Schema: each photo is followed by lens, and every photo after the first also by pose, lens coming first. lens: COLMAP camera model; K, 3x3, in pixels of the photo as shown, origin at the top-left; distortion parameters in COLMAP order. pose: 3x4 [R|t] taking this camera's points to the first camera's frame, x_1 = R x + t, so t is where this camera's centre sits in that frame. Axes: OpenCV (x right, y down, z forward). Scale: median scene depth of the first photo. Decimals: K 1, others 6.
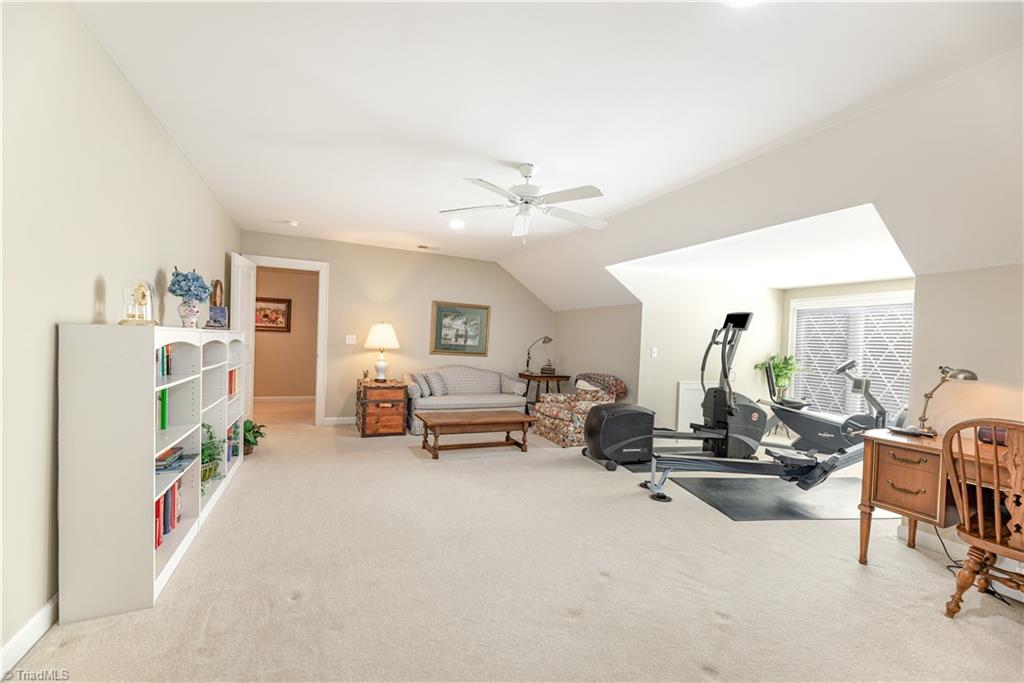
lens RADIAL K [[409.0, 0, 499.0], [0, 409.0, 355.3], [0, 0, 1]] dist [0.000072, 0.000192]
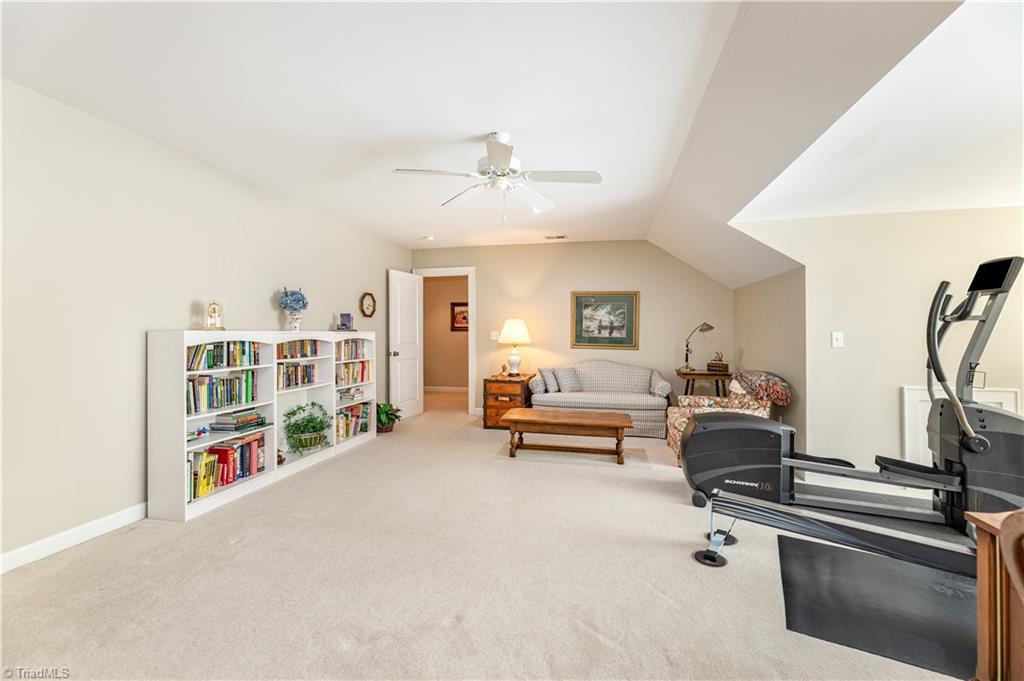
lens RADIAL K [[419.4, 0, 510.1], [0, 419.4, 336.2], [0, 0, 1]] dist [-0.001542, -0.000072]
pose [[0.804748, -0.033626, -0.592664, 0.350386], [0.012022, 0.999113, -0.040364, 0.008667], [0.593495, 0.025358, 0.804438, 0.162398]]
